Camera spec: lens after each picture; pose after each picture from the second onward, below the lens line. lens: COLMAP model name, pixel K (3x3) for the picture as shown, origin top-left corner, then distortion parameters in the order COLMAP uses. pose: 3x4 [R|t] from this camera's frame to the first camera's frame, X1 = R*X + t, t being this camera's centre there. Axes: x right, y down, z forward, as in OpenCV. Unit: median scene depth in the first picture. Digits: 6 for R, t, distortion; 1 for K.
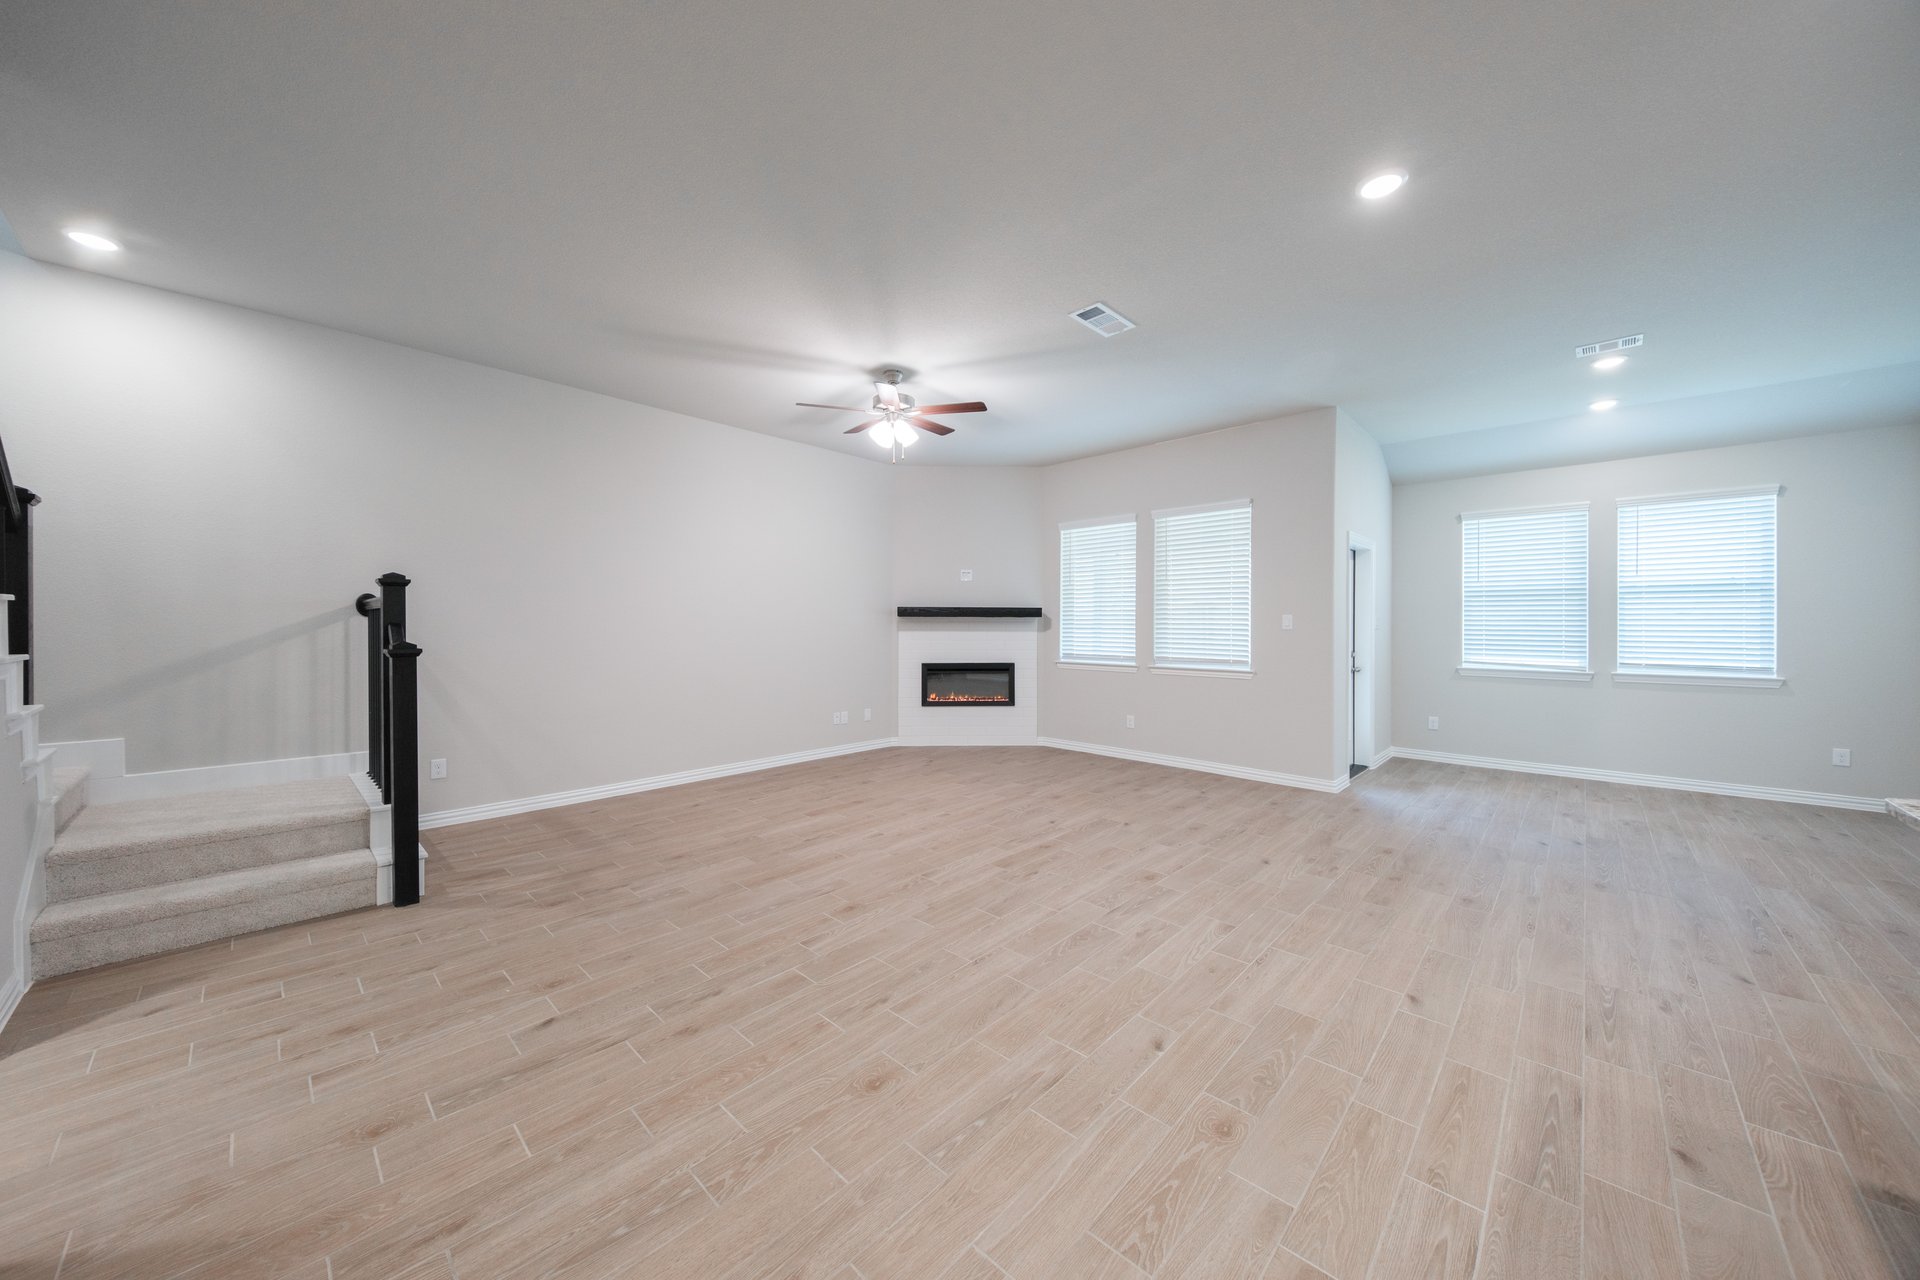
lens RADIAL K [[662.9, 0, 960.1], [0, 662.9, 640.4], [0, 0, 1]] dist [-0.000478, -0.001527]
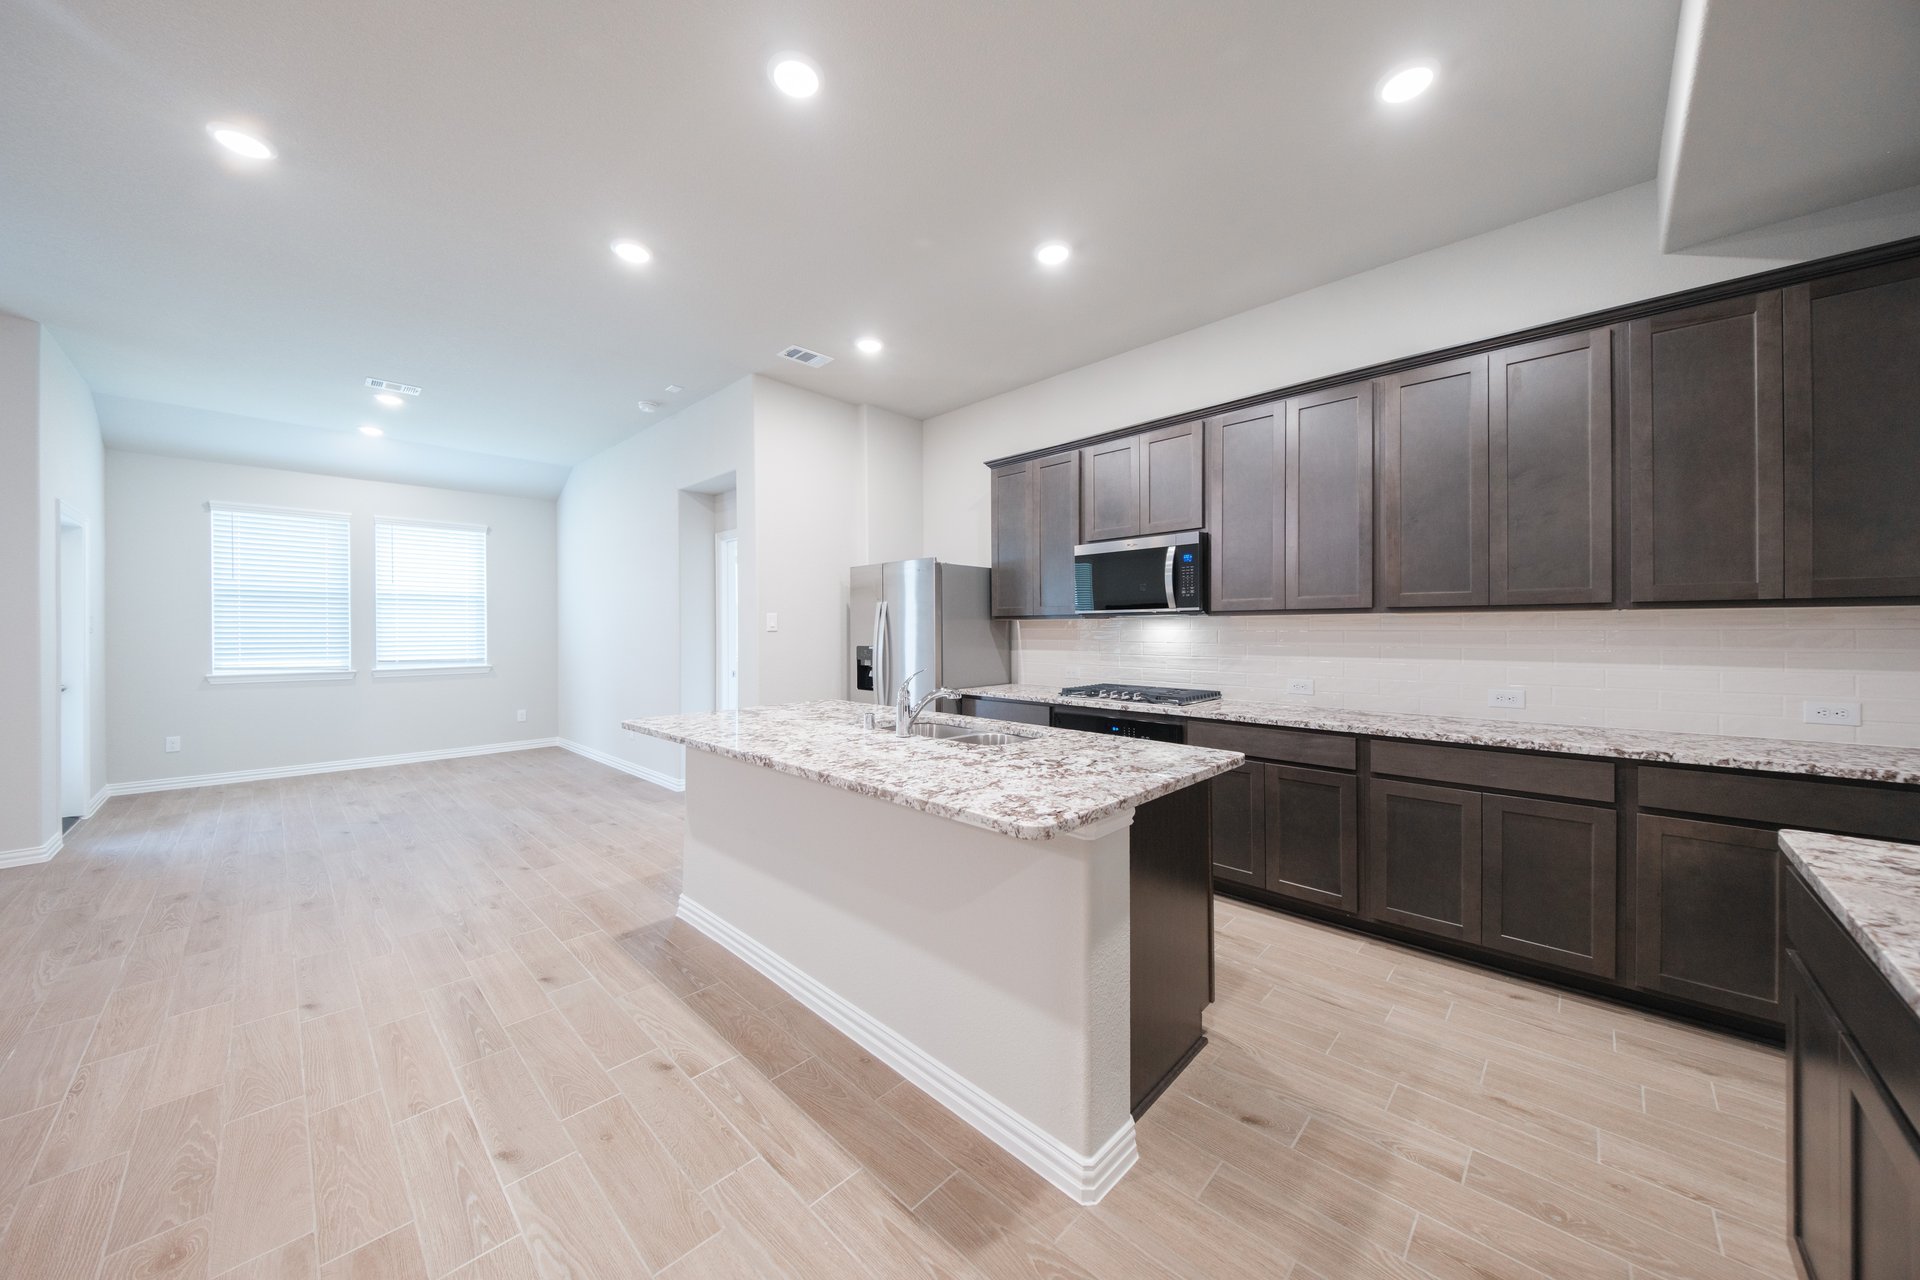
lens RADIAL K [[662.9, 0, 945.4], [0, 662.9, 619.6], [0, 0, 1]] dist [-0.000478, -0.001527]
pose [[0.016264, 0.013239, 0.999780, -0.172860], [0.023490, 0.999631, -0.013620, 0.003769], [-0.999592, 0.023707, 0.015947, 0.020588]]
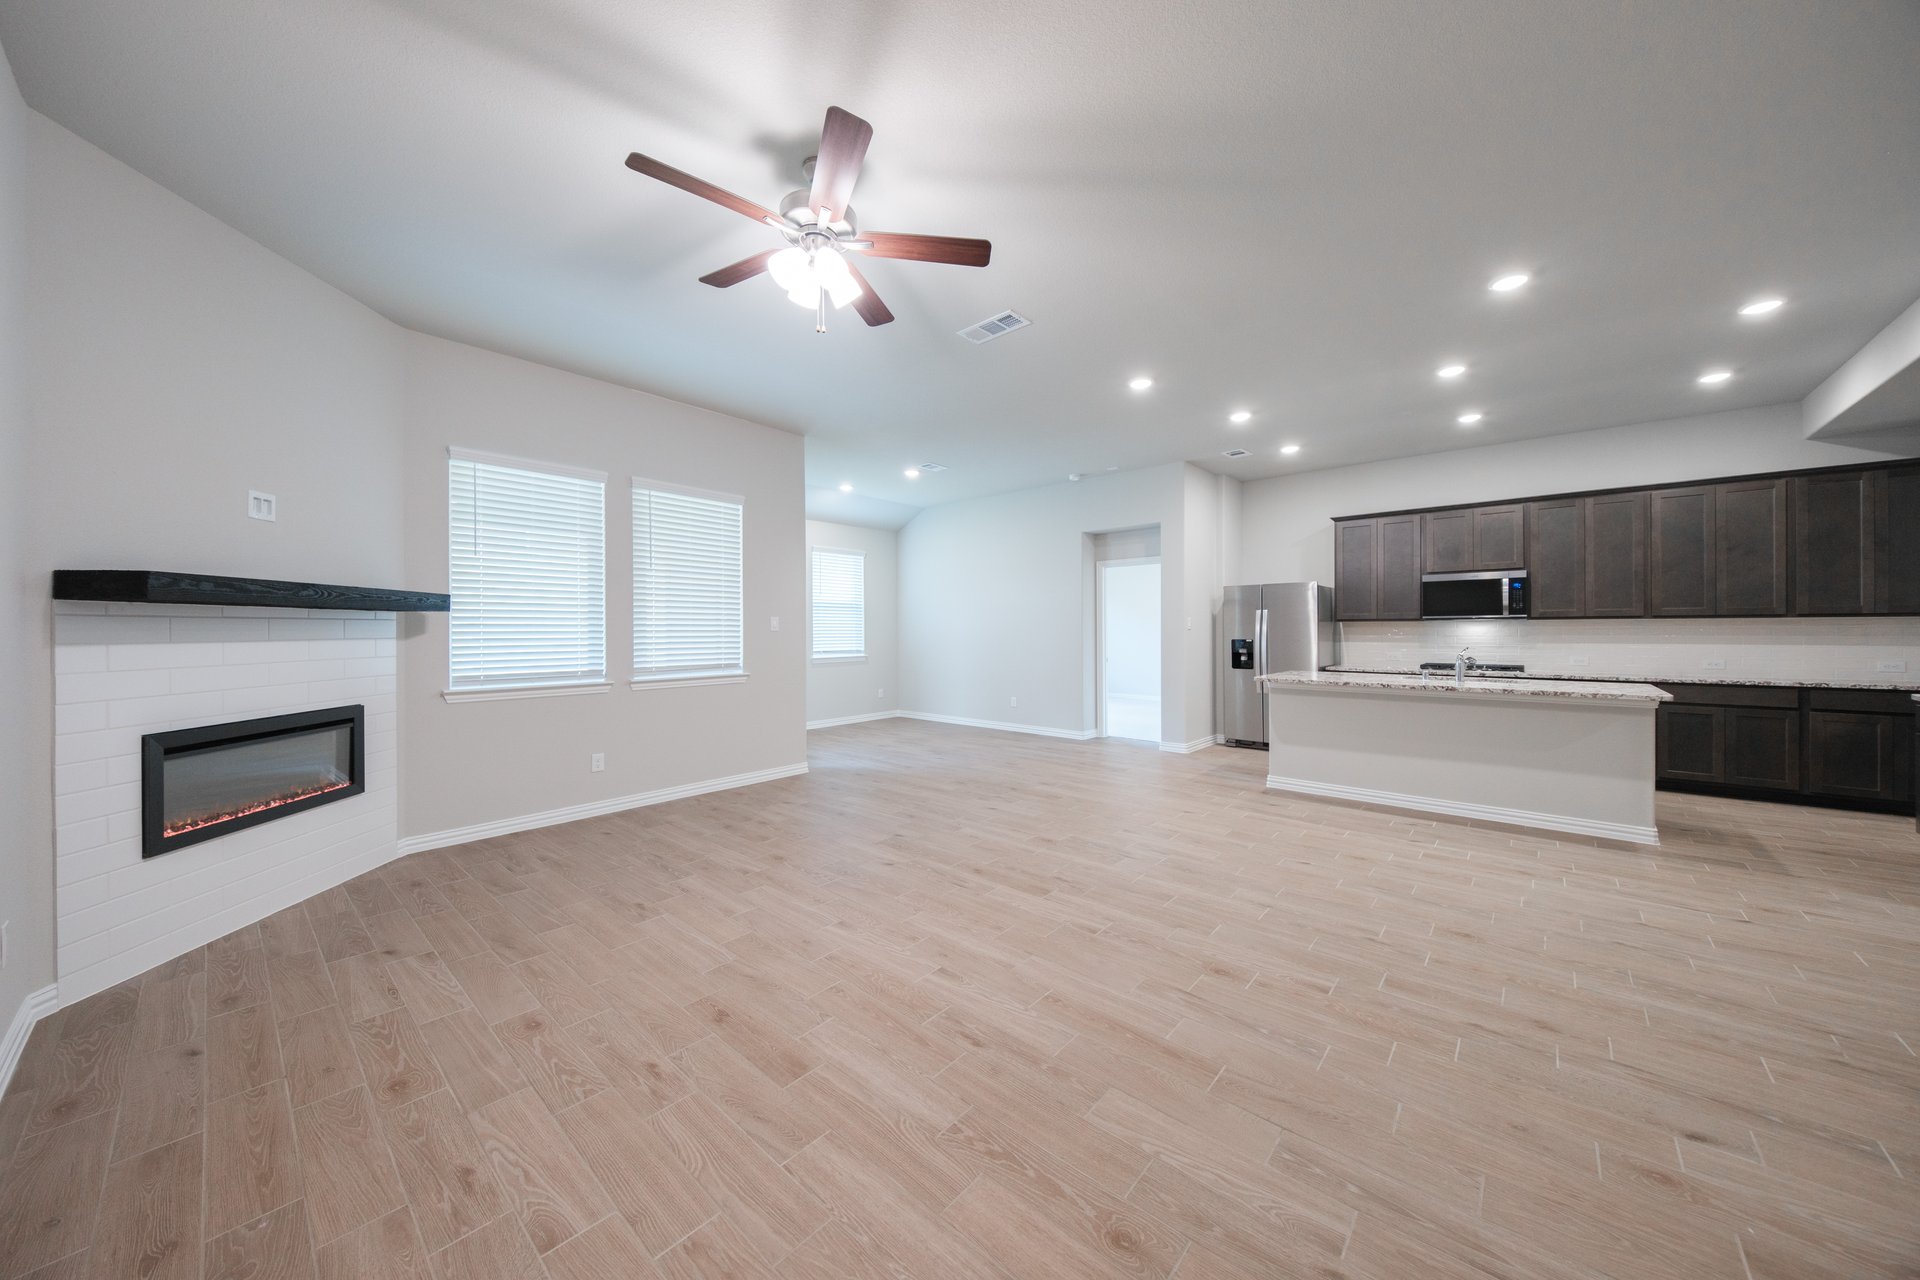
lens RADIAL K [[662.9, 0, 942.6], [0, 662.9, 617.9], [0, 0, 1]] dist [-0.000478, -0.001527]
pose [[-0.020209, 0.008984, 0.999755, -0.795397], [0.025456, 0.999640, -0.008468, -0.030141], [-0.999472, 0.025279, -0.020431, 1.085738]]
